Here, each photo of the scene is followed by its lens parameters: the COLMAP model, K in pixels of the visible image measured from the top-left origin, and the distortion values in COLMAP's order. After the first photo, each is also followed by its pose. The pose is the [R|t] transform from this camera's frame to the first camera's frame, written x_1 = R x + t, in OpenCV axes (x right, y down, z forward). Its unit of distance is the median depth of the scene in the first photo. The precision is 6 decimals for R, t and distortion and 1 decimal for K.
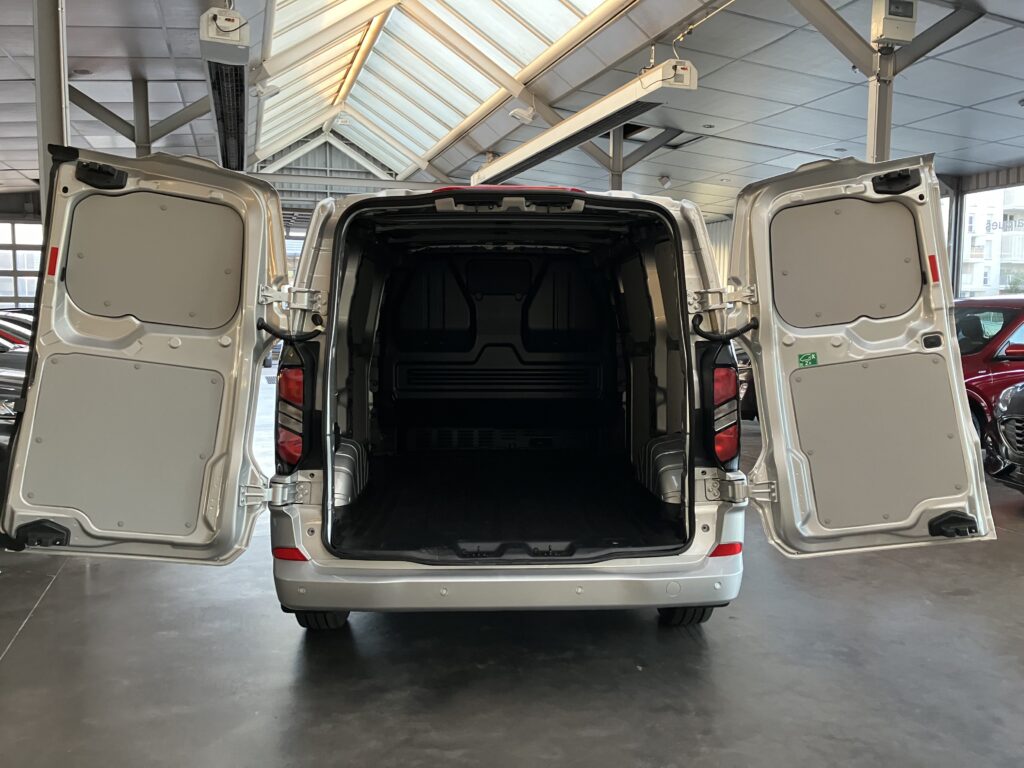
lens RADIAL K [[837.4, 0, 515.4], [0, 837.4, 365.4], [0, 0, 1]] dist [0.017469, -0.017034]
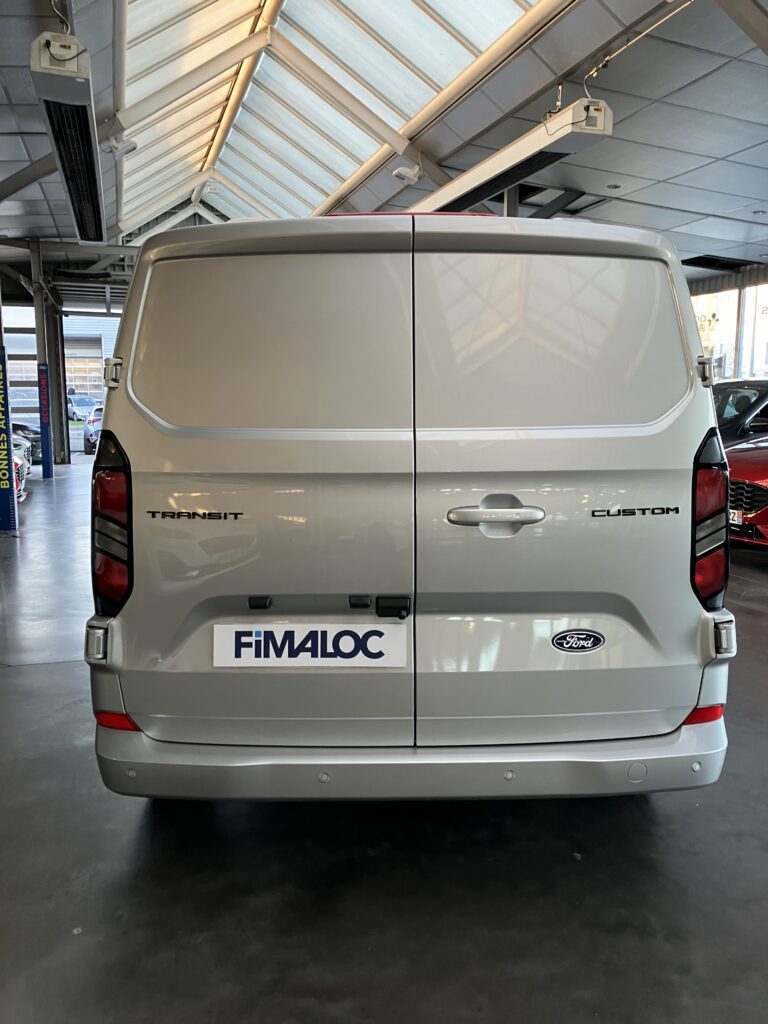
lens RADIAL K [[837.4, 0, 379.3], [0, 837.4, 508.2], [0, 0, 1]] dist [0.017469, -0.017034]
pose [[0.999842, -0.001343, -0.017737, -0.007413], [0.002577, 0.997564, 0.069702, -0.004699], [0.017601, -0.069737, 0.997410, 0.089712]]
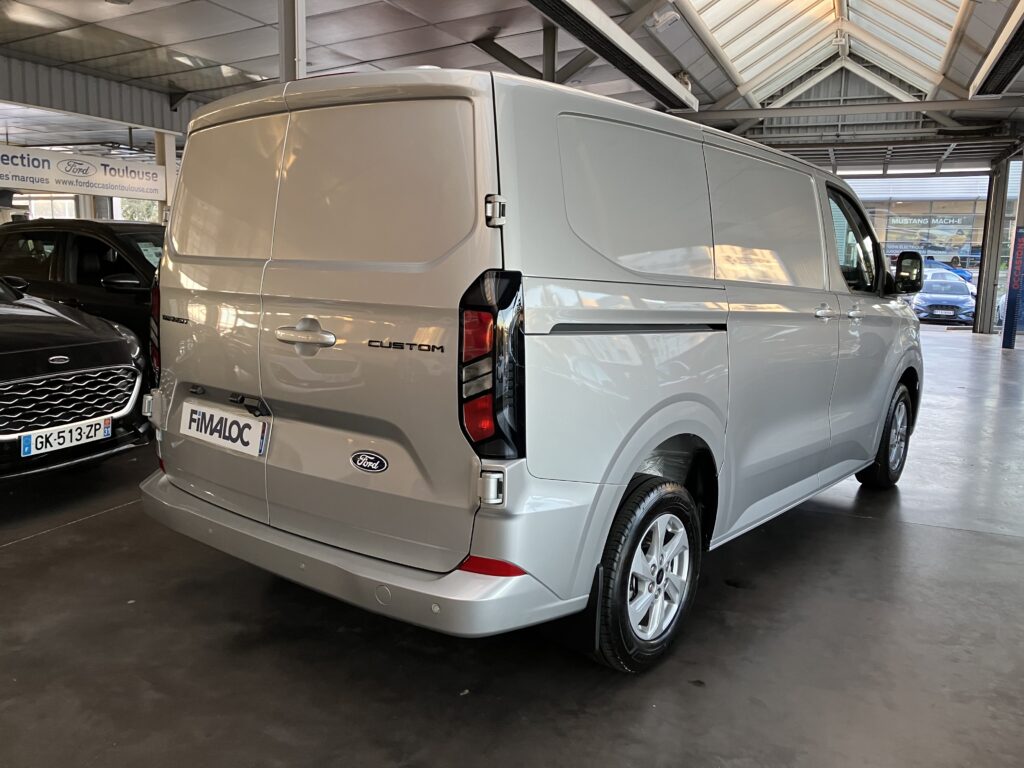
lens RADIAL K [[837.4, 0, 519.7], [0, 837.4, 367.8], [0, 0, 1]] dist [0.017469, -0.017034]
pose [[0.762628, 0.100216, -0.639027, 0.237037], [-0.059674, 0.994612, 0.084766, -0.003437], [0.644079, -0.026512, 0.764499, 0.159351]]
